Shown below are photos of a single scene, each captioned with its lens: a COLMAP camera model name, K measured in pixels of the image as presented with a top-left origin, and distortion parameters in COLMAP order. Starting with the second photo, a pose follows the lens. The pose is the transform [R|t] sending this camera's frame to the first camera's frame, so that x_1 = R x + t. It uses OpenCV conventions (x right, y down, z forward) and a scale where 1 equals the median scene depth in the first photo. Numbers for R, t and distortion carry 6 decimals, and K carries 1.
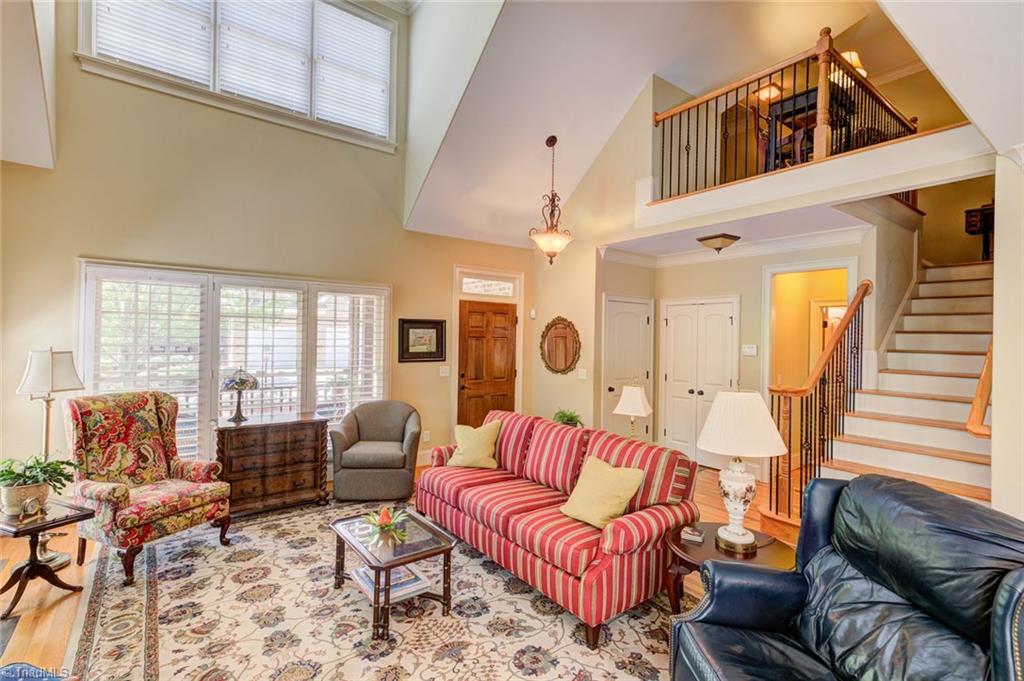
lens RADIAL K [[475.6, 0, 511.6], [0, 475.6, 335.7], [0, 0, 1]] dist [0.016020, 0.000532]
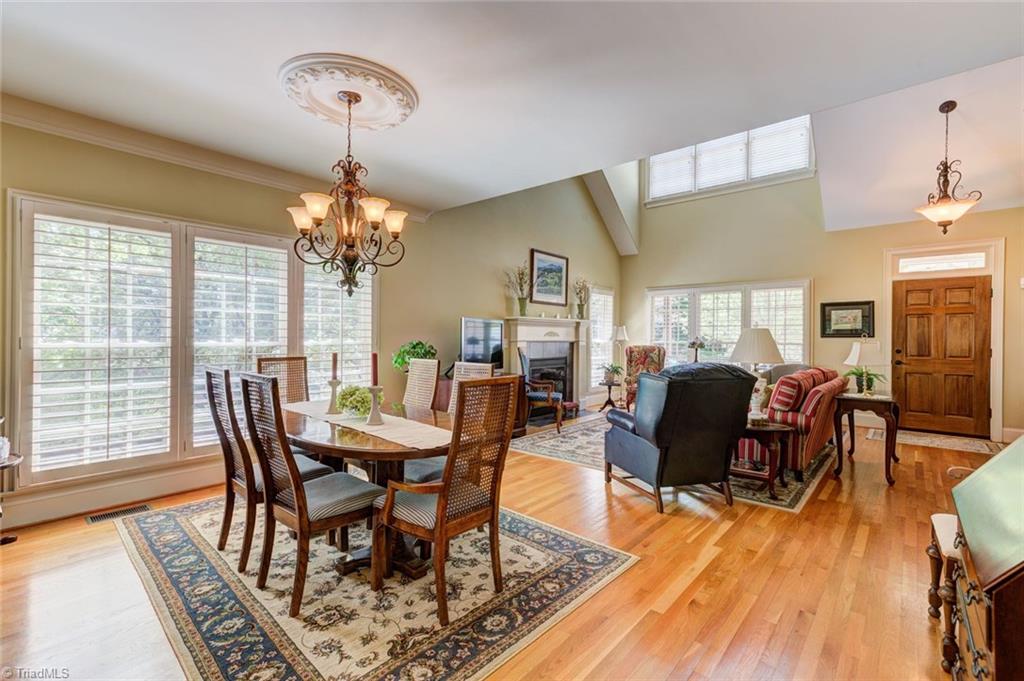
lens RADIAL K [[452.6, 0, 507.3], [0, 452.6, 336.5], [0, 0, 1]] dist [-0.000843, 0.007388]
pose [[0.197750, -0.014918, -0.980139, 0.779553], [0.000622, 0.999886, -0.015093, 0.071189], [0.980252, 0.002375, 0.197737, -0.061910]]
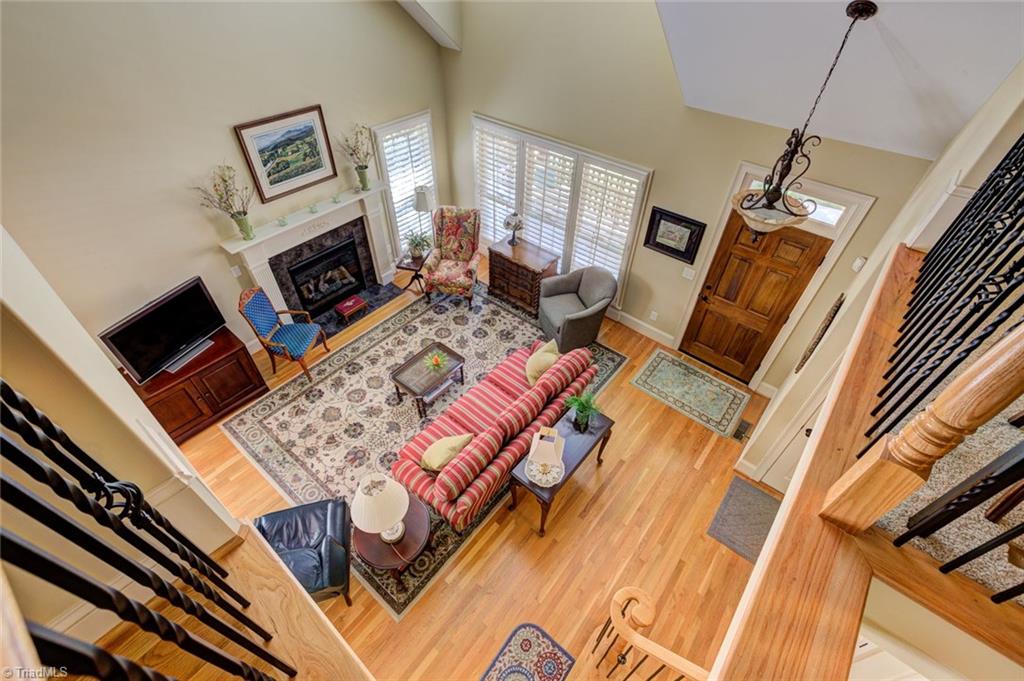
lens RADIAL K [[452.6, 0, 507.3], [0, 452.6, 336.5], [0, 0, 1]] dist [-0.000843, 0.007388]
pose [[0.228253, 0.666060, -0.710116, 0.510596], [-0.003747, 0.729966, 0.683473, -0.459461], [0.973595, -0.153344, 0.169113, 0.518191]]
